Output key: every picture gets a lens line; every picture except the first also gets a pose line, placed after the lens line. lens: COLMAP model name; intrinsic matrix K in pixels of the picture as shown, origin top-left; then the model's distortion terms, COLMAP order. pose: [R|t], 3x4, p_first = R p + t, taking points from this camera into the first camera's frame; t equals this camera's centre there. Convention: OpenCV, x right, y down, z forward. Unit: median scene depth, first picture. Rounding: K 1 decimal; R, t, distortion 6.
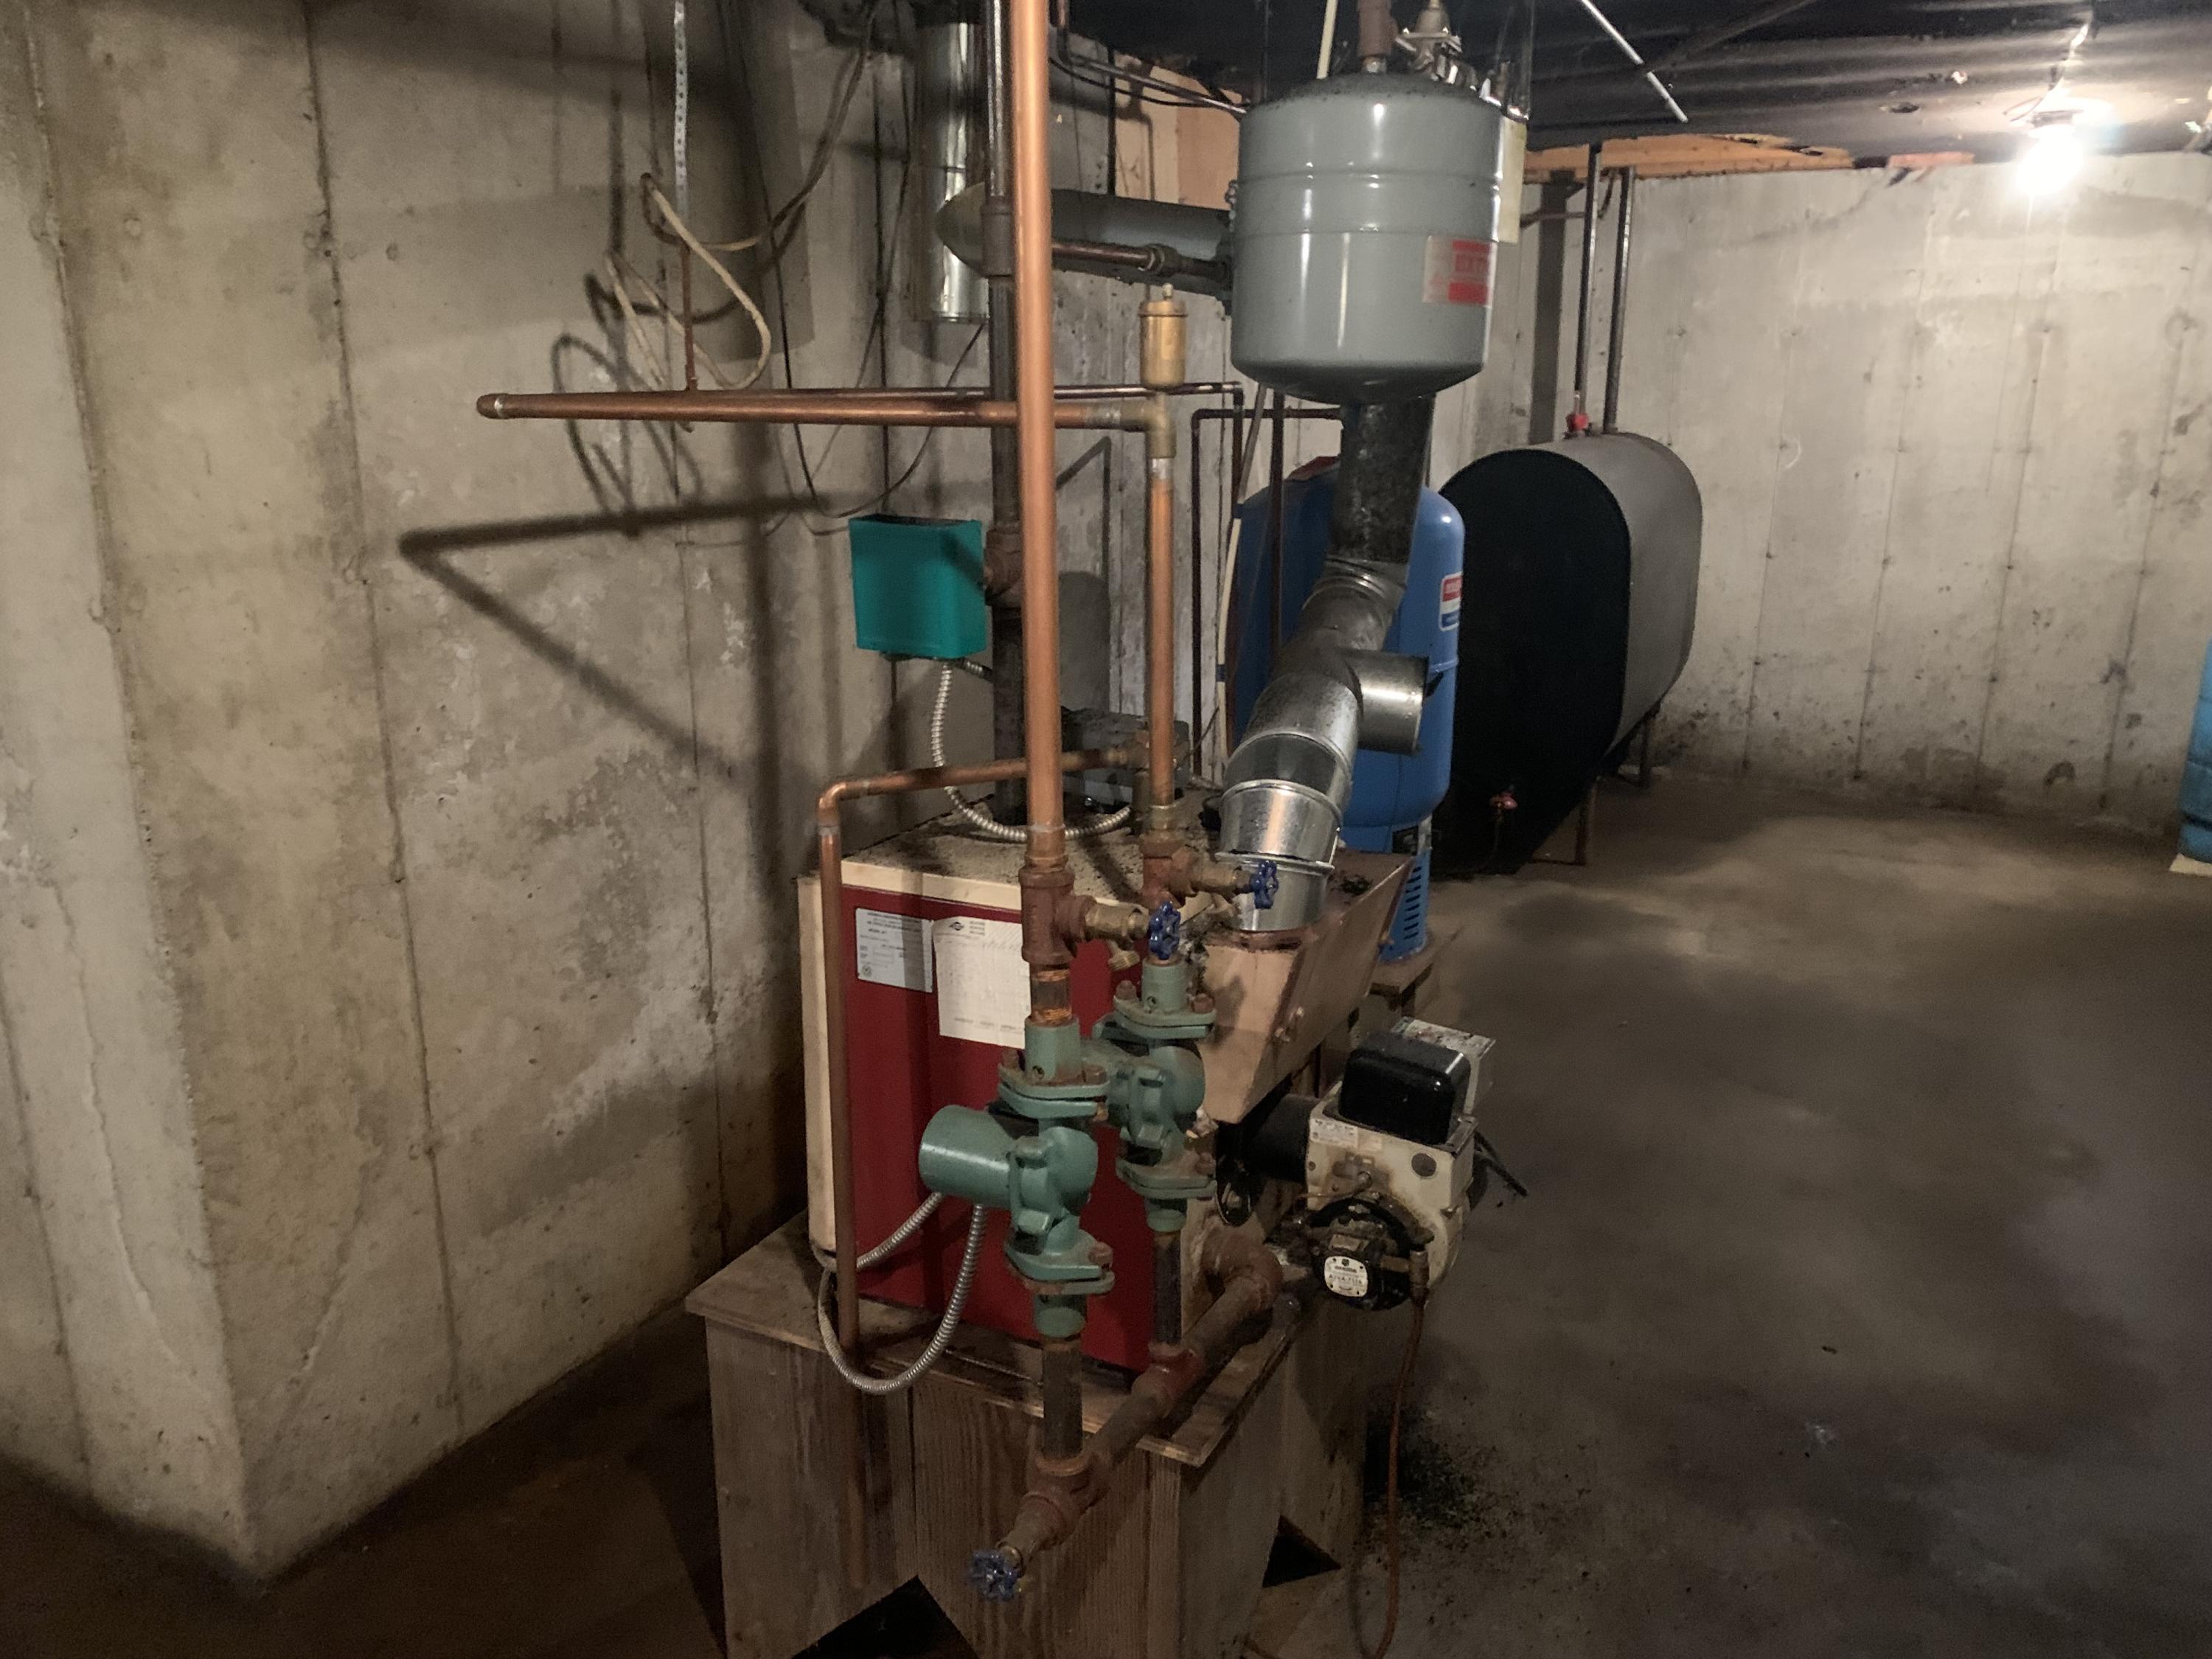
lens RADIAL K [[1705.9, 0, 1108.9], [0, 1705.9, 829.3], [0, 0, 1]] dist [0.055442, -0.052702]
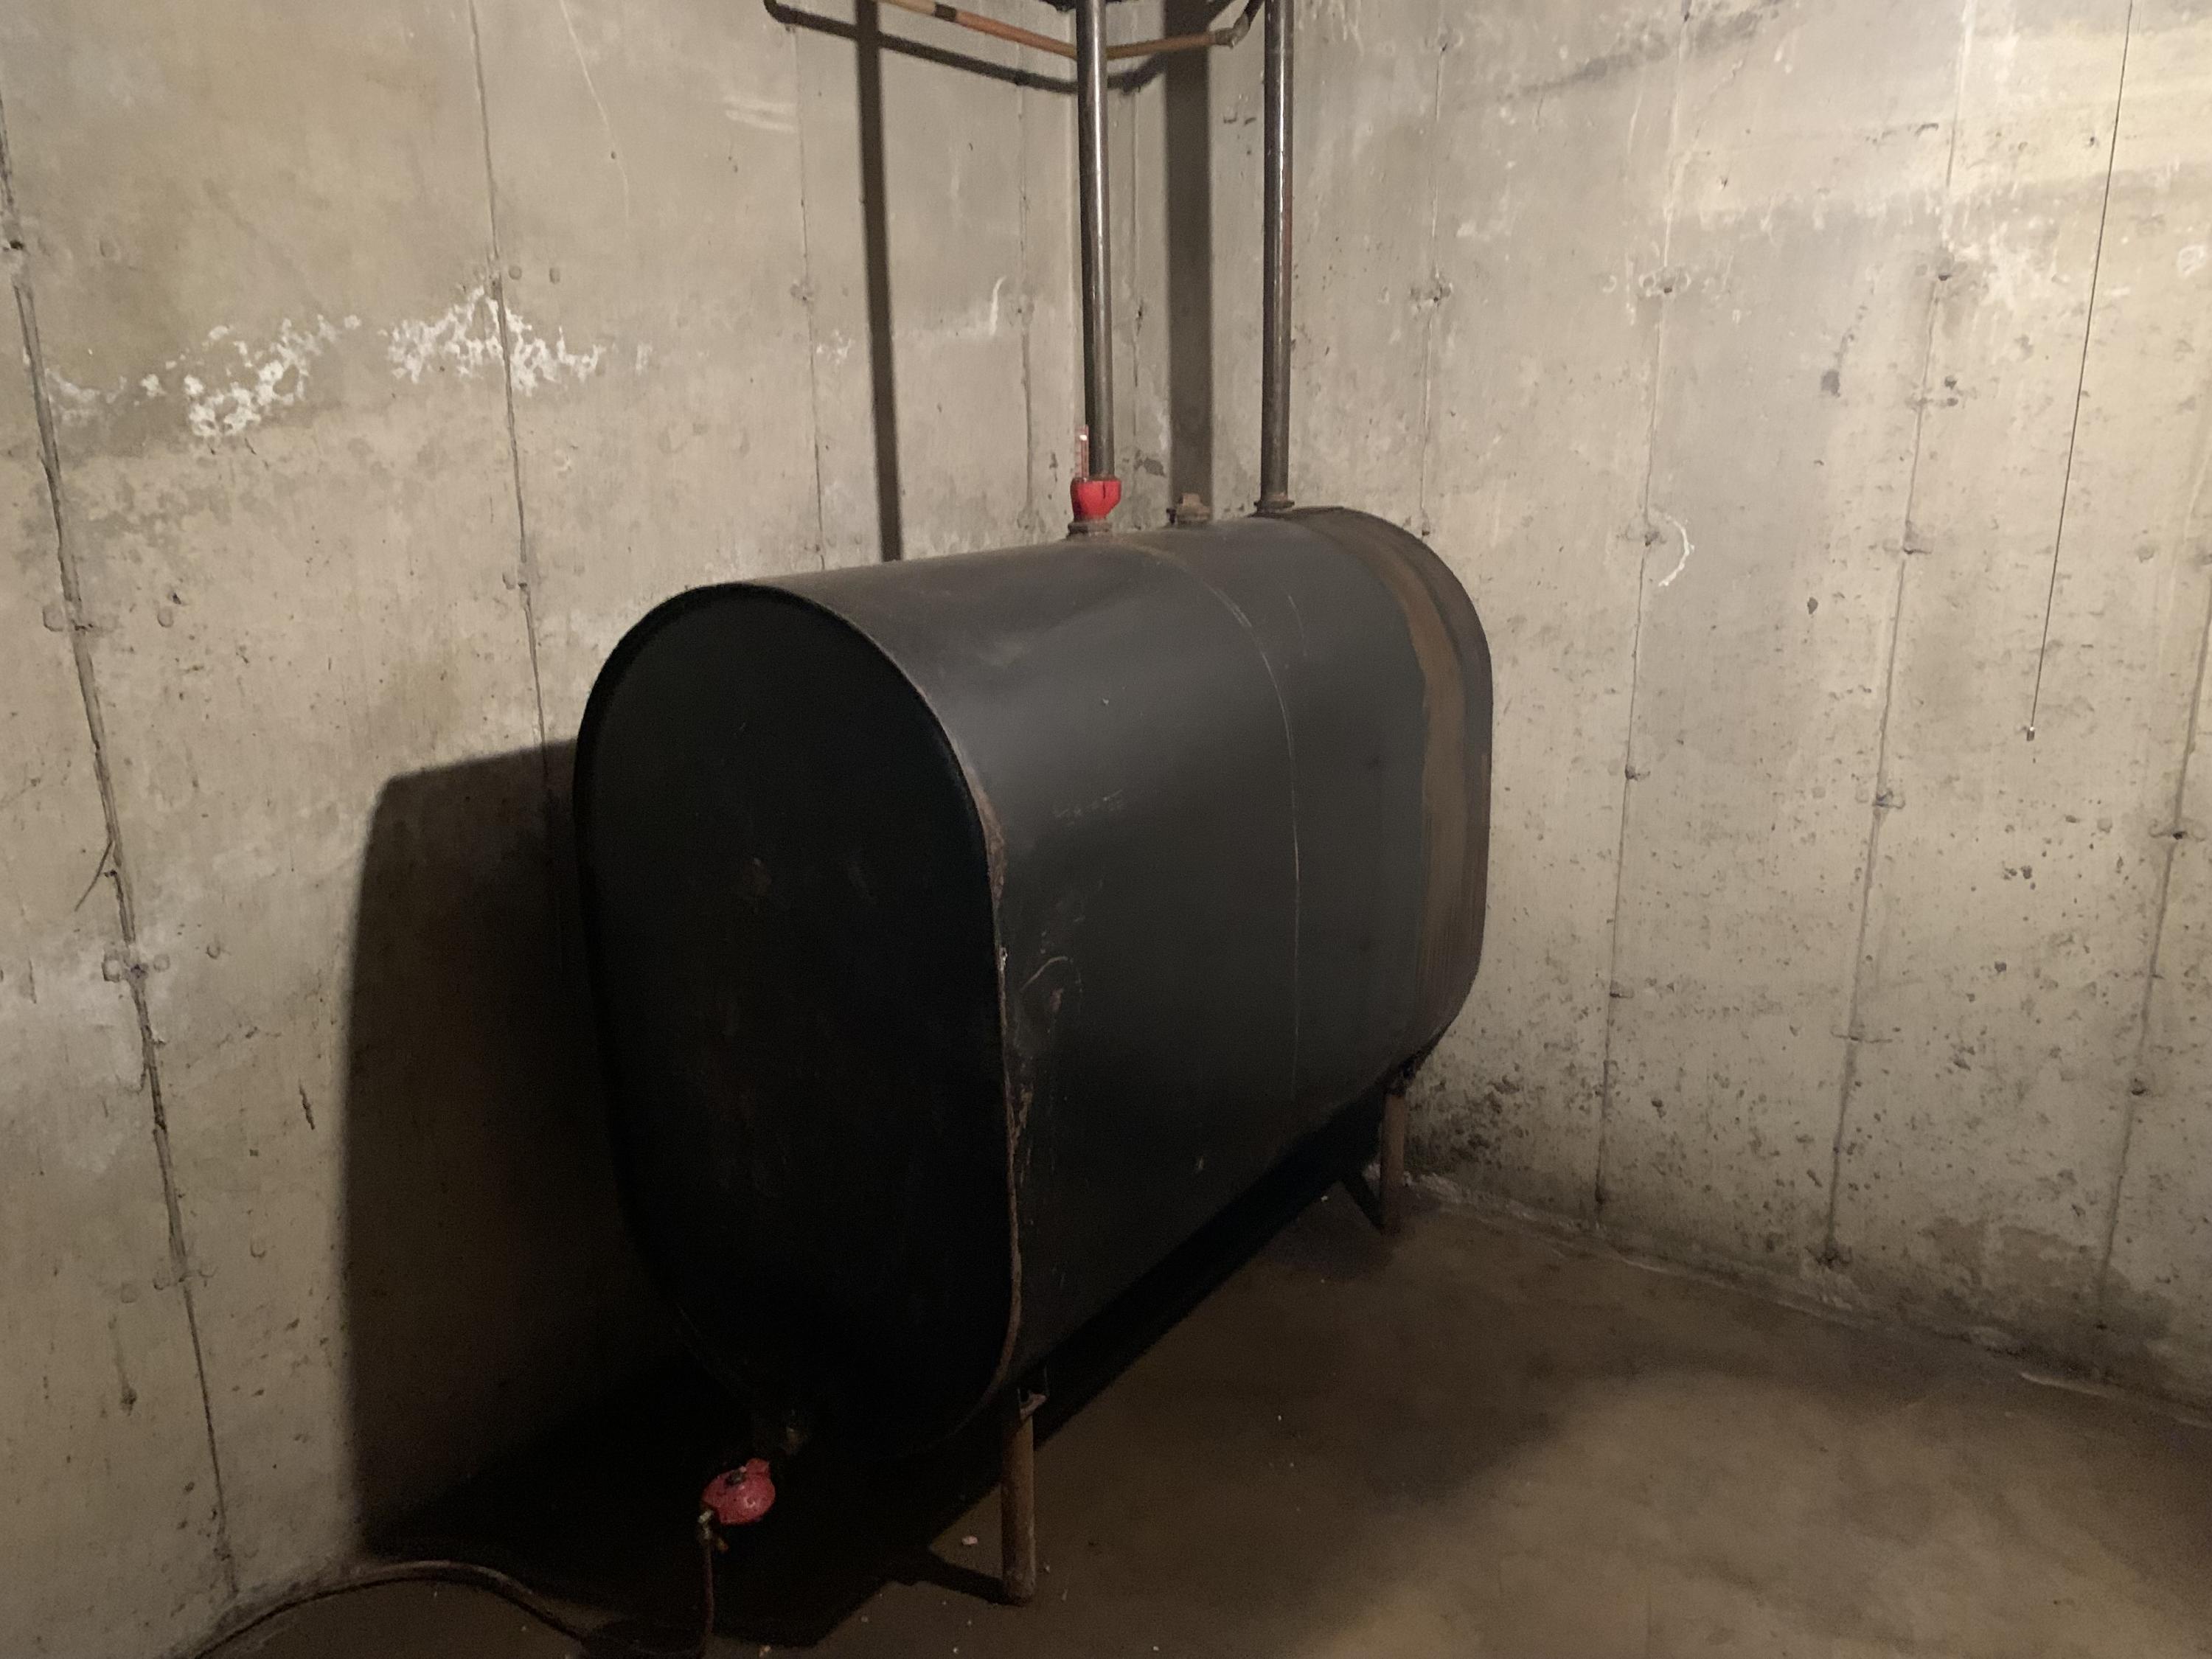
lens RADIAL K [[1705.9, 0, 1087.6], [0, 1705.9, 839.3], [0, 0, 1]] dist [0.055442, -0.052702]
pose [[0.991788, 0.010409, -0.127465, 0.301903], [-0.010728, 0.999941, -0.001819, -0.140462], [0.127438, 0.003171, 0.991841, 0.531180]]
